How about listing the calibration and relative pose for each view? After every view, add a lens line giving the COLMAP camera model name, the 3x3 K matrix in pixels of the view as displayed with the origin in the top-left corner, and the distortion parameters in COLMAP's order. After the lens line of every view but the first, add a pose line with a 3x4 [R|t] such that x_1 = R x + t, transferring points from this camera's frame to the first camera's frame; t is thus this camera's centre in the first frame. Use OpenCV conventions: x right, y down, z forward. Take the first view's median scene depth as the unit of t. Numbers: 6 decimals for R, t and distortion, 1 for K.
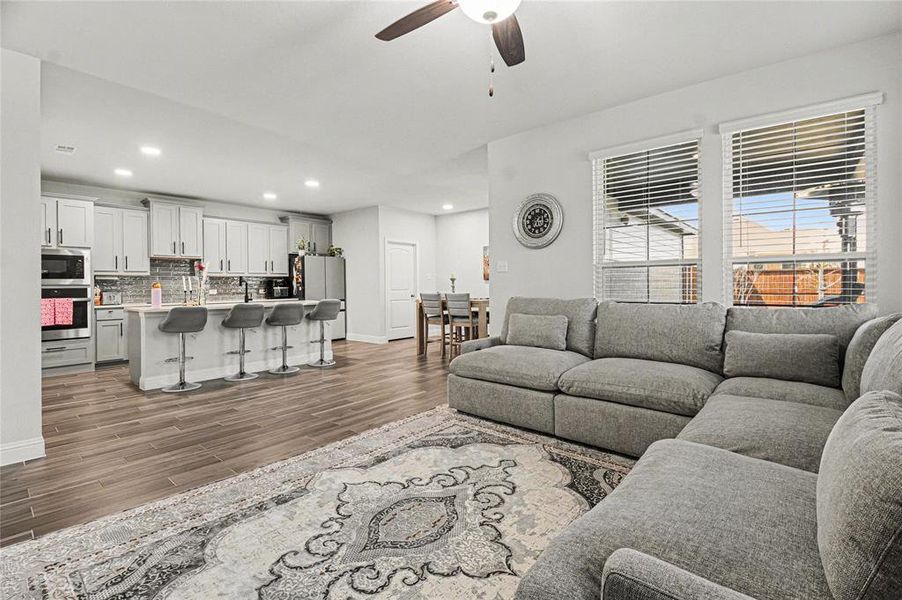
lens RADIAL K [[403.6, 0, 460.4], [0, 403.6, 287.3], [0, 0, 1]] dist [0.001628, -0.001024]
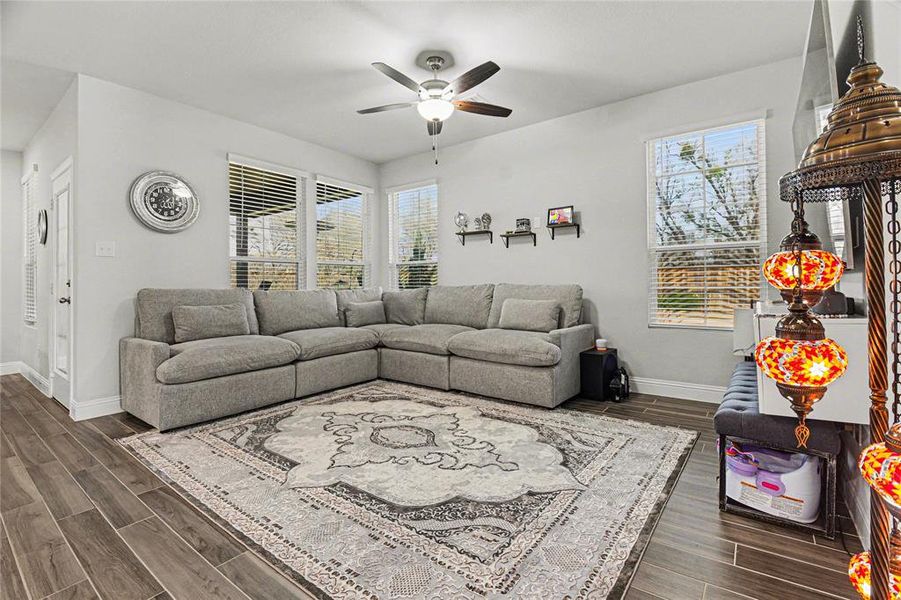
lens RADIAL K [[403.2, 0, 451.6], [0, 403.2, 299.5], [0, 0, 1]] dist [0.001628, -0.001024]
pose [[-0.022798, -0.030870, 0.999263, -0.921396], [0.028657, 0.999092, 0.031519, 0.048891], [-0.999329, 0.029354, -0.021892, 0.536673]]
